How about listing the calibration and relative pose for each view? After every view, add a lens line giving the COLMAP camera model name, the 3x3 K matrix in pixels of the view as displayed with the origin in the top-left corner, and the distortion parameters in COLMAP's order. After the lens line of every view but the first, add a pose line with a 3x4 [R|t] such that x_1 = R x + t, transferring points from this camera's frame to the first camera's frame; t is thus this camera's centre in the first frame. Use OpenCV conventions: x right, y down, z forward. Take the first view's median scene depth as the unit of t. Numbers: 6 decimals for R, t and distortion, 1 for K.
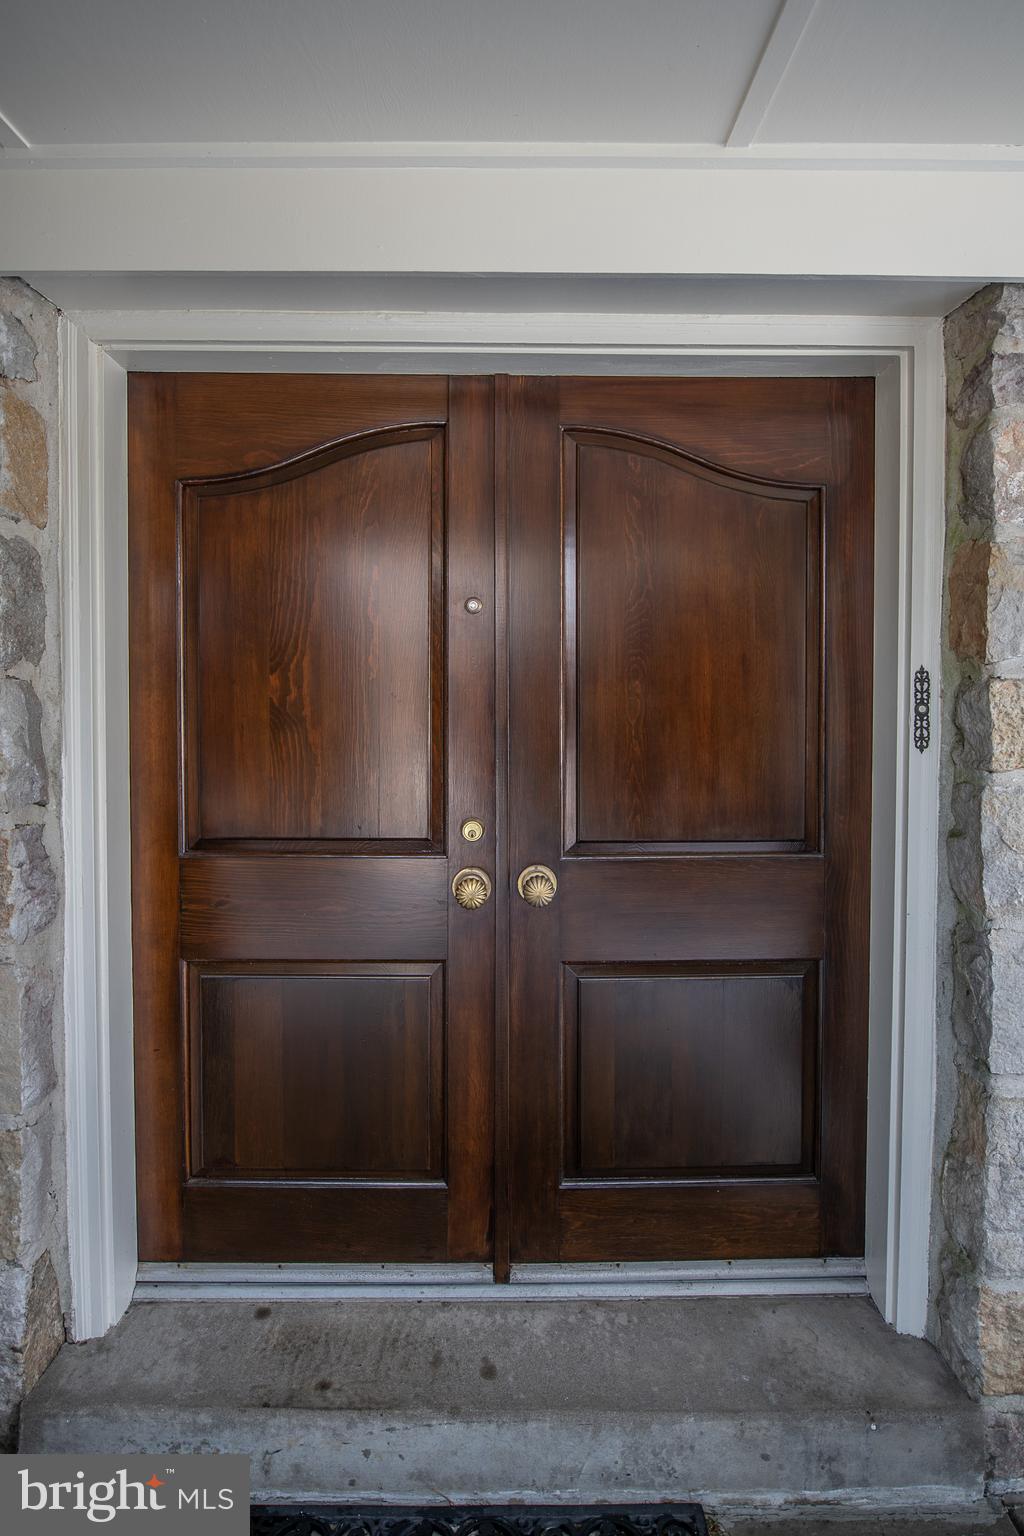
lens RADIAL K [[675.7, 0, 469.4], [0, 675.7, 767.1], [0, 0, 1]] dist [-0.000823, -0.000782]
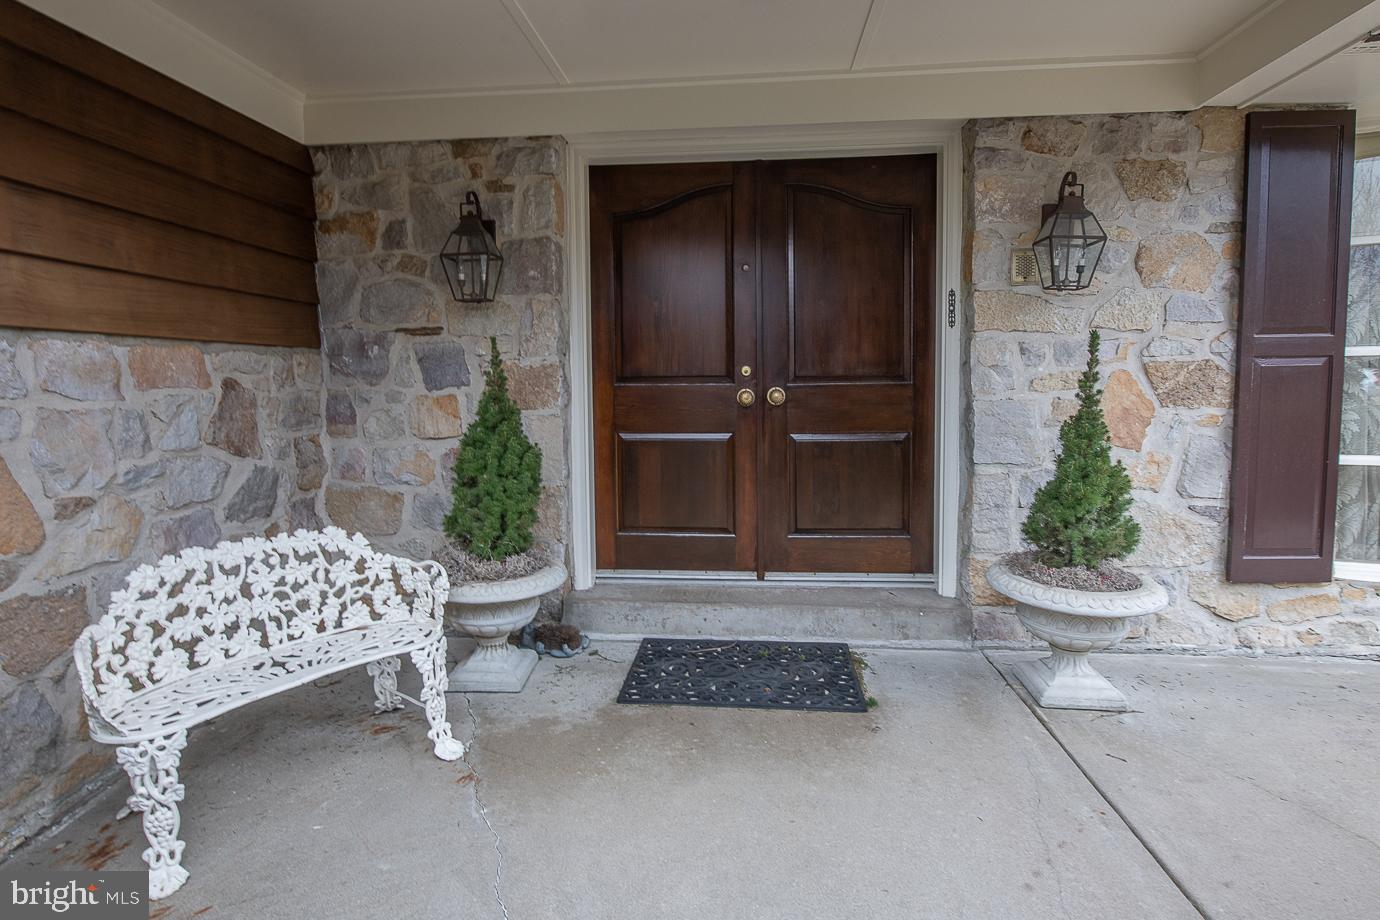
lens RADIAL K [[553.1, 0, 692.6], [0, 553.1, 447.5], [0, 0, 1]] dist [-0.007910, -0.005506]
pose [[0.997847, -0.007500, -0.065151, -0.057028], [0.008856, 0.999750, 0.020540, 0.321530], [0.064980, -0.021073, 0.997664, -0.851446]]
